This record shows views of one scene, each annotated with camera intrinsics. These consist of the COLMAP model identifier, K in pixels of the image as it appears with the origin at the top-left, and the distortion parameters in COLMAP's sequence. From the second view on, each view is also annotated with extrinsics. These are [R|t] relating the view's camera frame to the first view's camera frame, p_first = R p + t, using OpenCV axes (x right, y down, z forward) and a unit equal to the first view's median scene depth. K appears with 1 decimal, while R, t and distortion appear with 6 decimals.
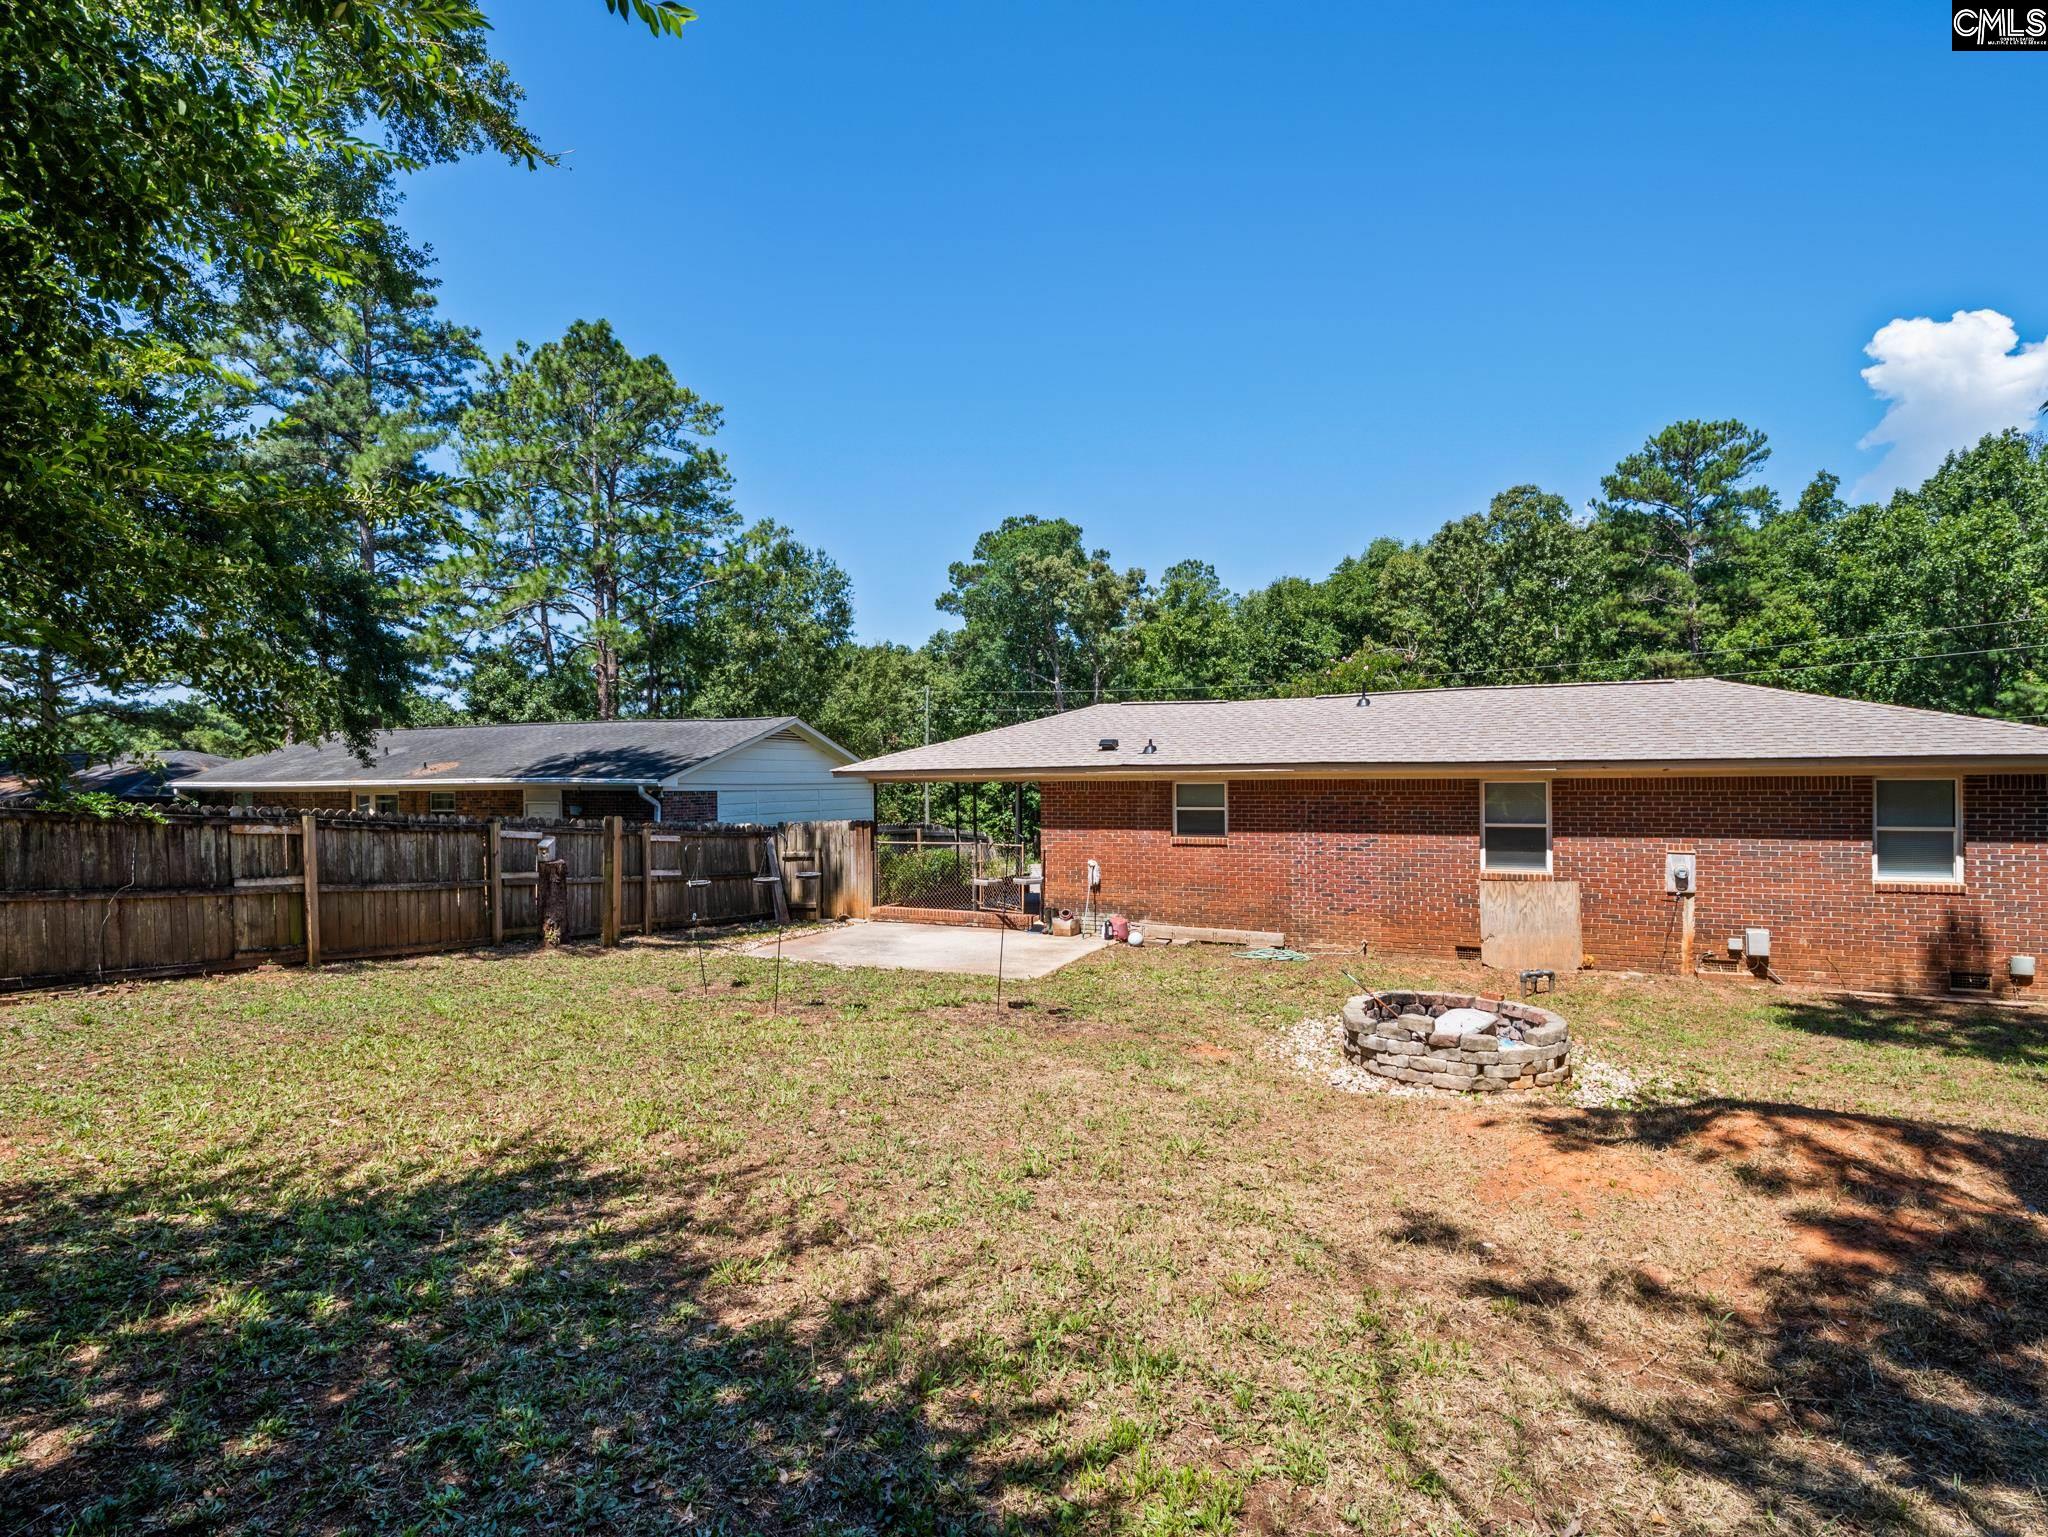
lens RADIAL K [[996.0, 0, 998.0], [0, 996.0, 775.2], [0, 0, 1]] dist [-0.018296, -0.001152]
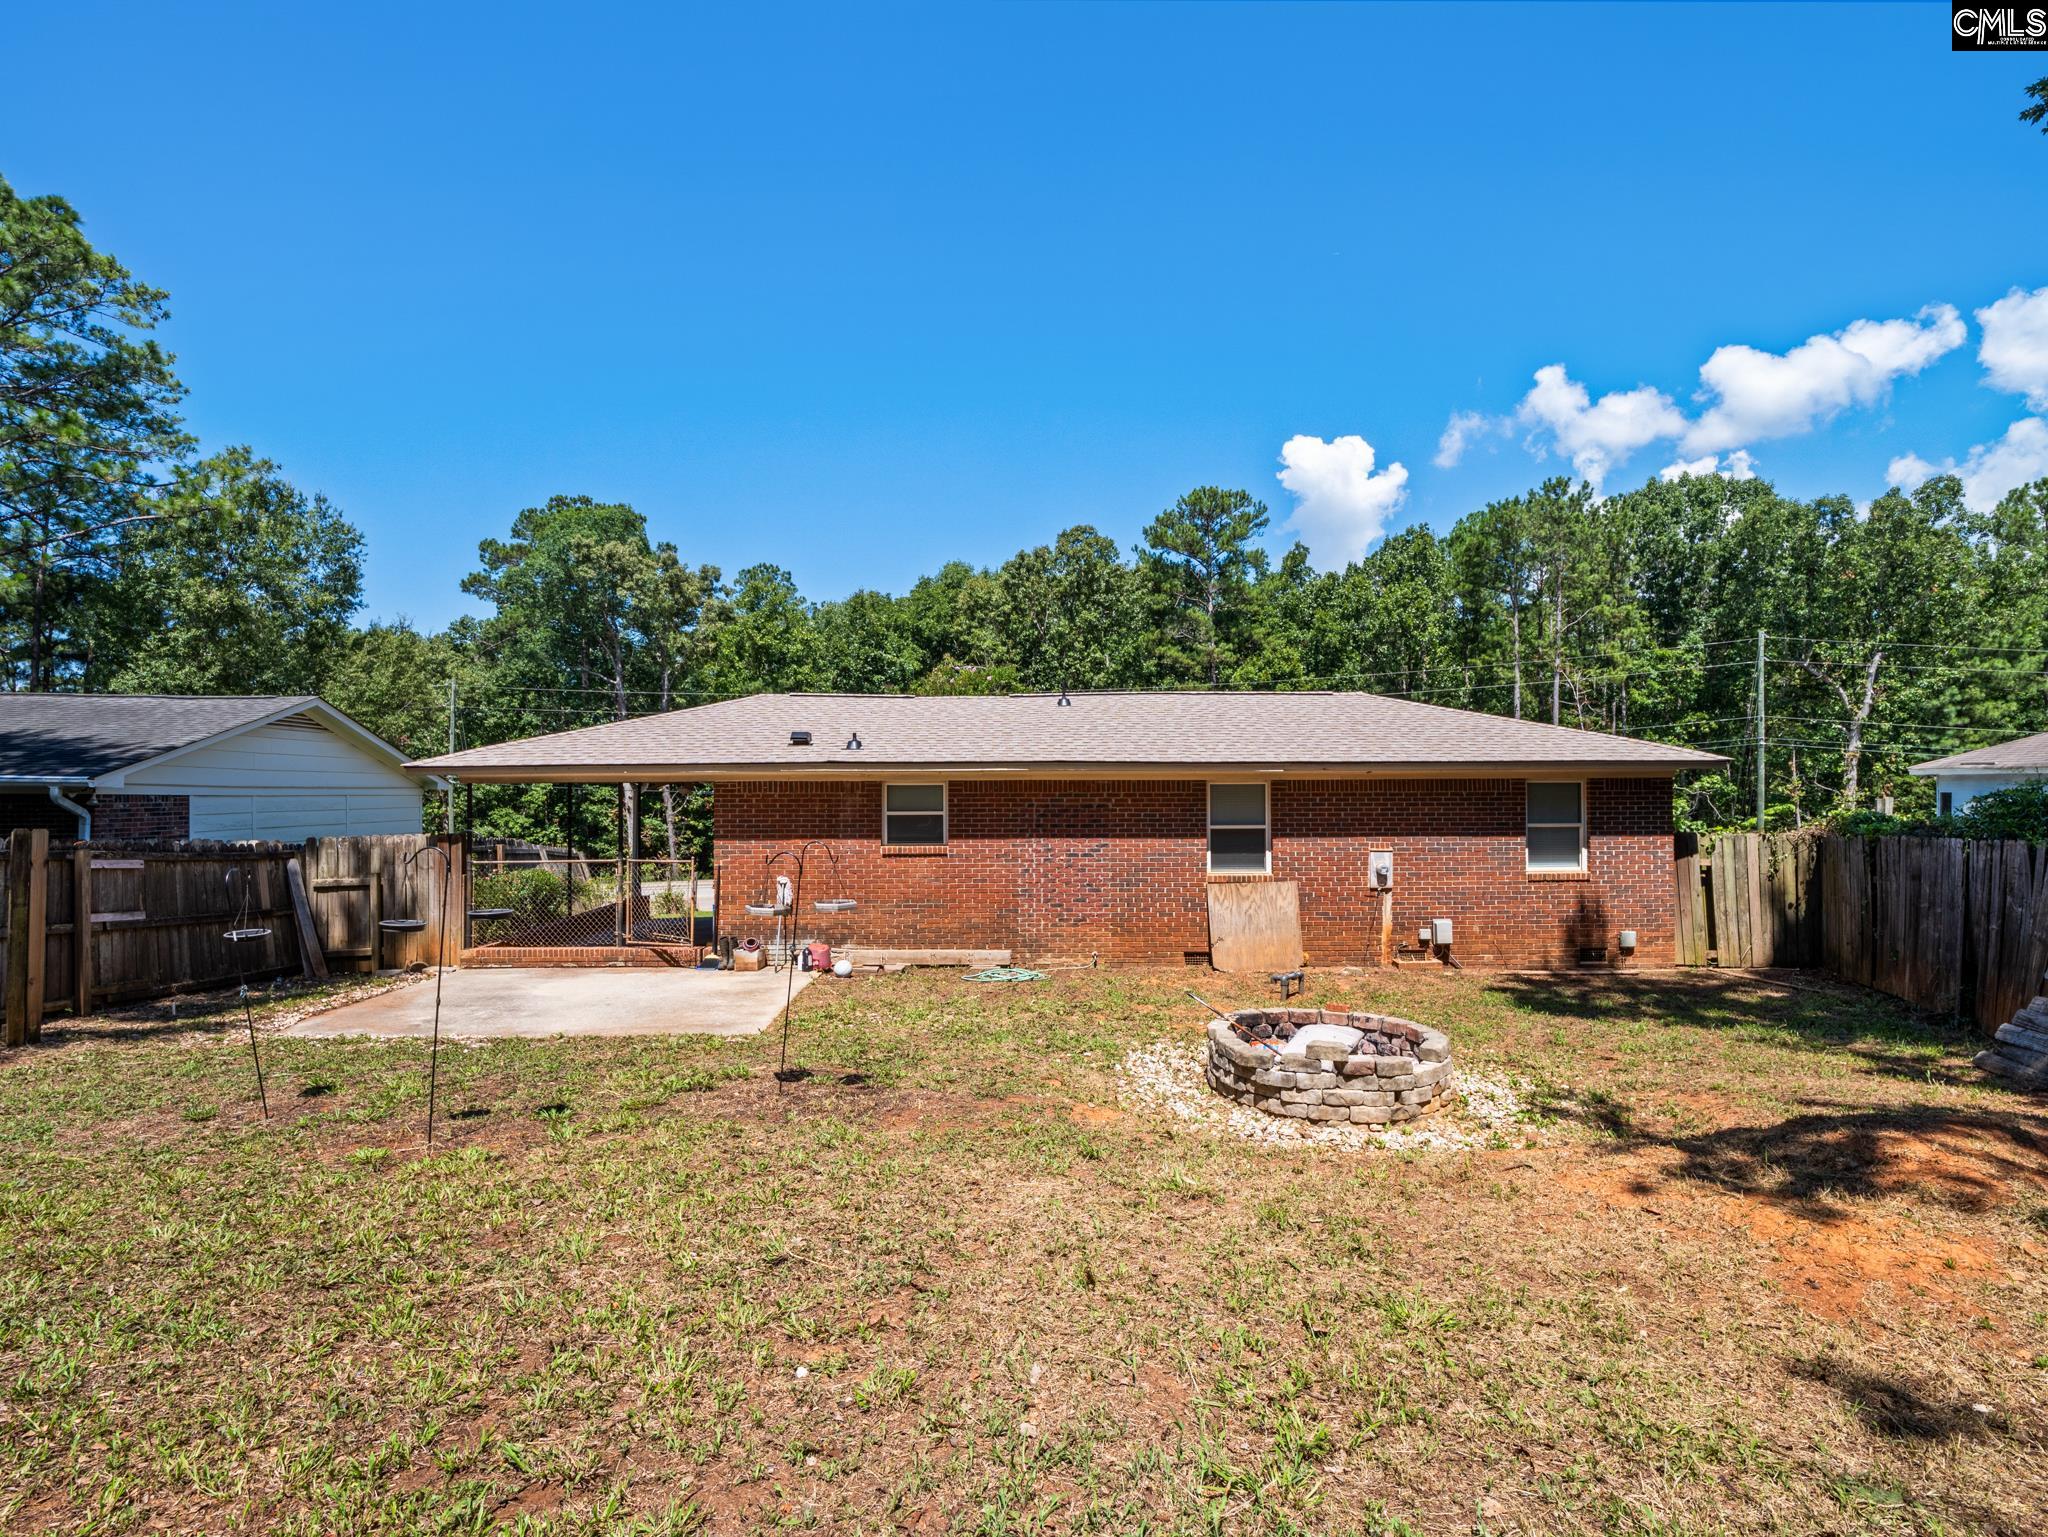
lens RADIAL K [[996.0, 0, 1013.0], [0, 996.0, 772.6], [0, 0, 1]] dist [-0.018296, -0.001152]
pose [[0.893650, 0.013993, 0.448546, -0.041304], [-0.006040, 0.999798, -0.019155, 0.005431], [-0.448724, 0.014409, 0.893554, 0.068791]]
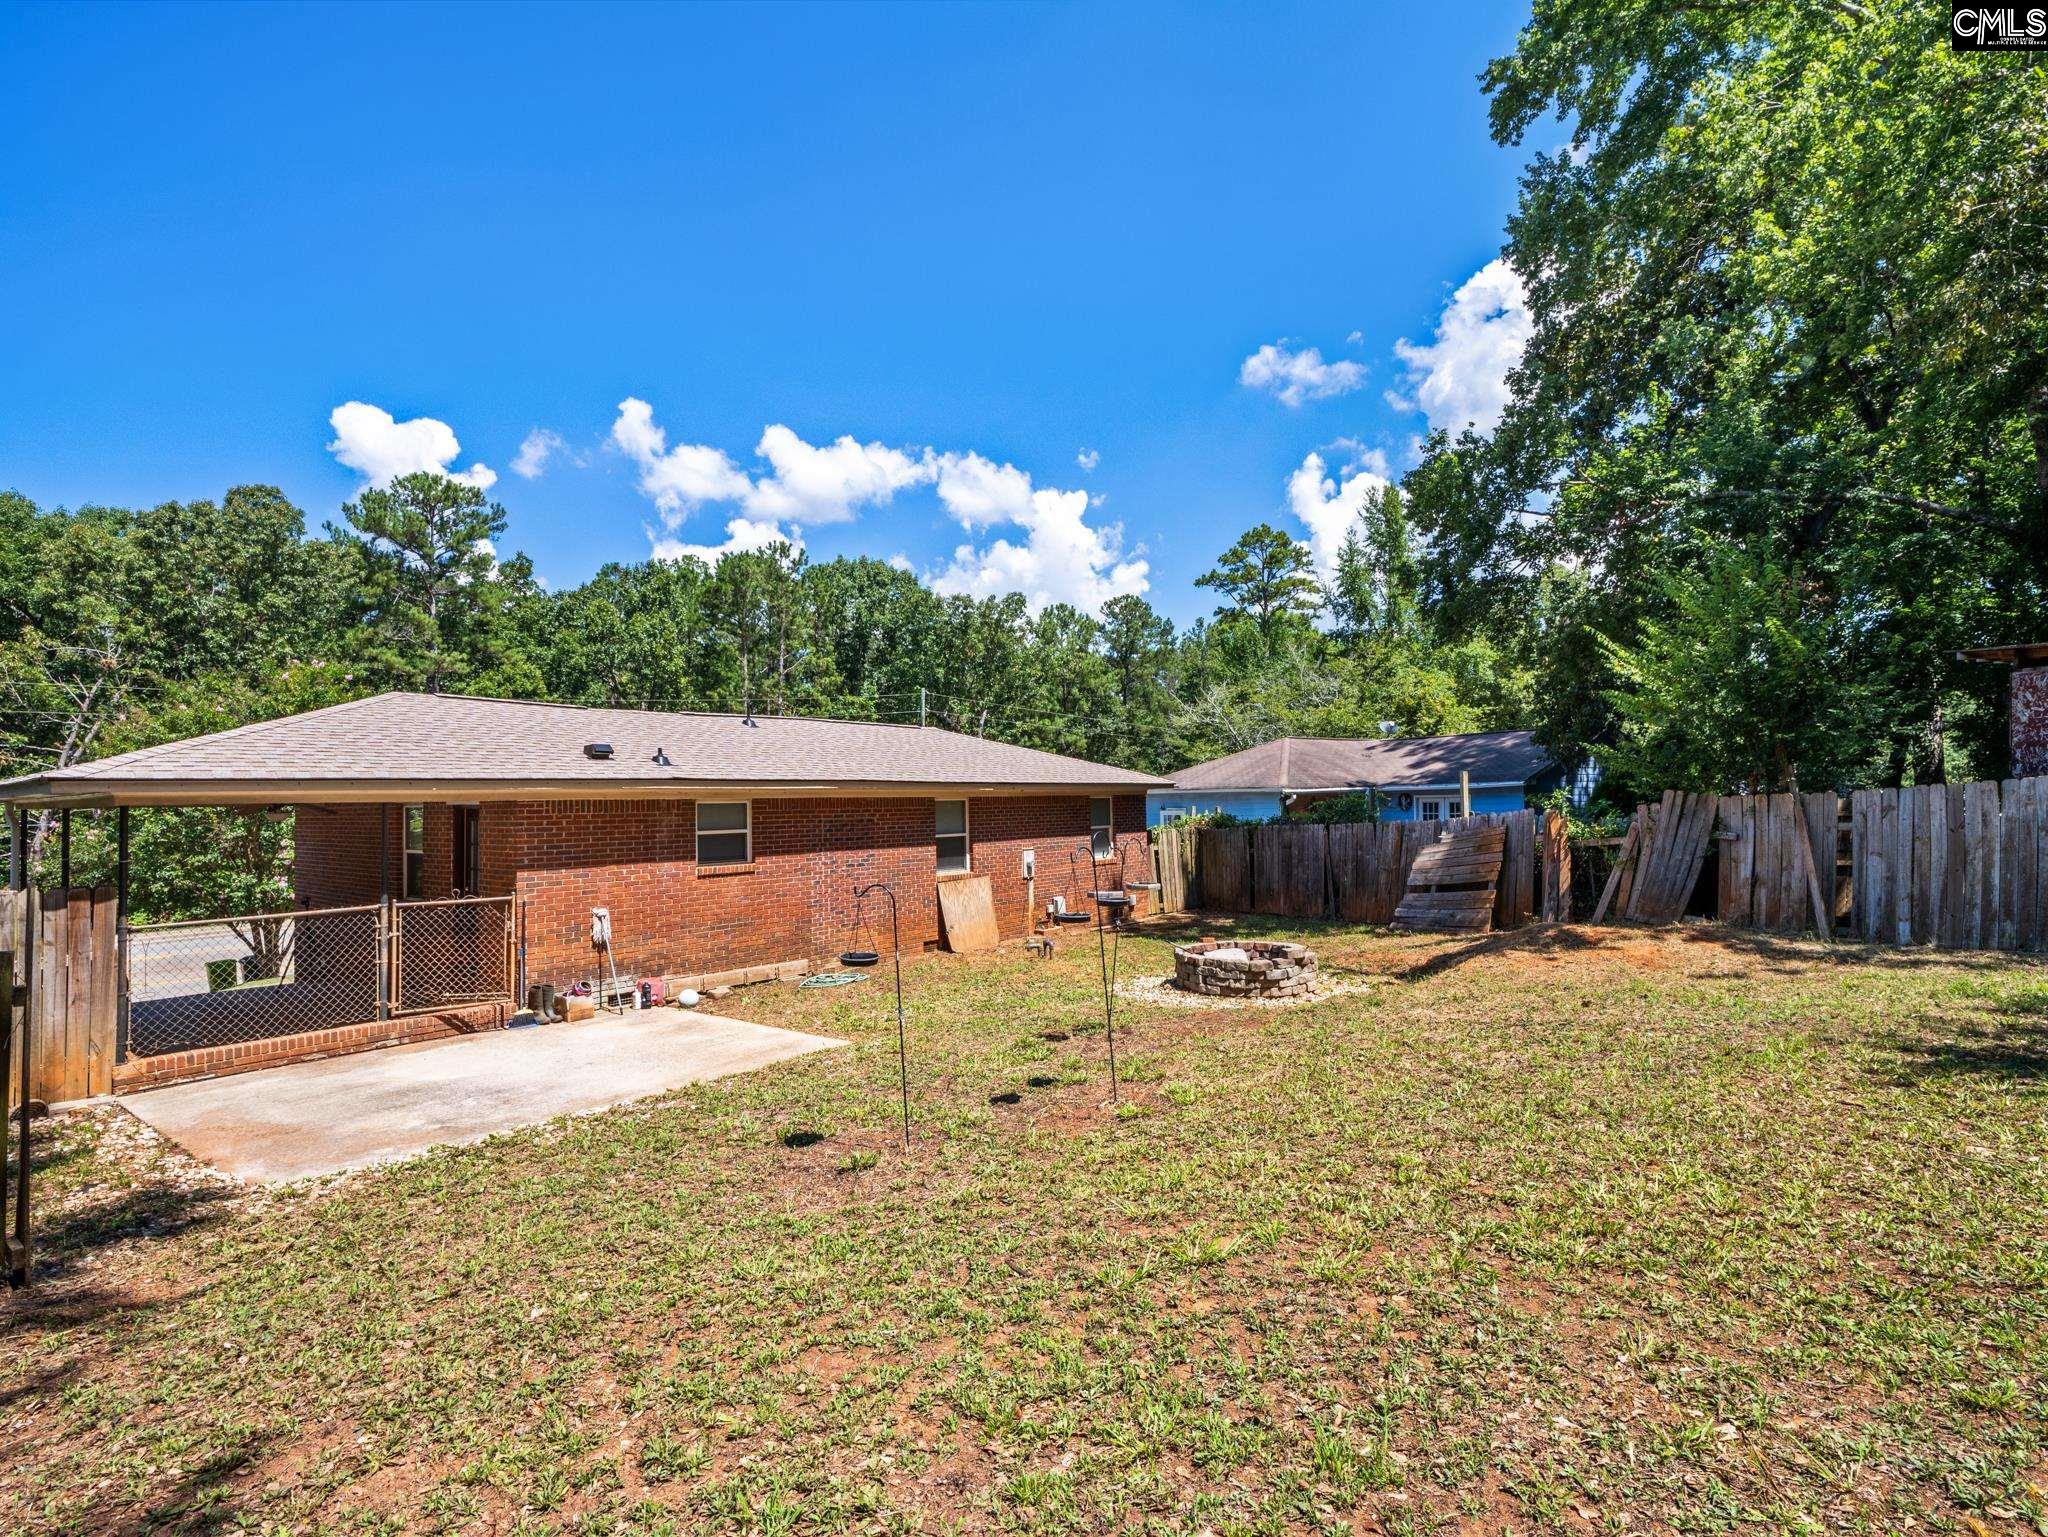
lens RADIAL K [[996.0, 0, 1022.3], [0, 996.0, 789.4], [0, 0, 1]] dist [-0.018296, -0.001152]
pose [[0.226952, 0.018664, 0.973727, -0.213456], [0.014332, 0.999644, -0.022501, 0.007423], [-0.973800, 0.019062, 0.226604, 0.206914]]
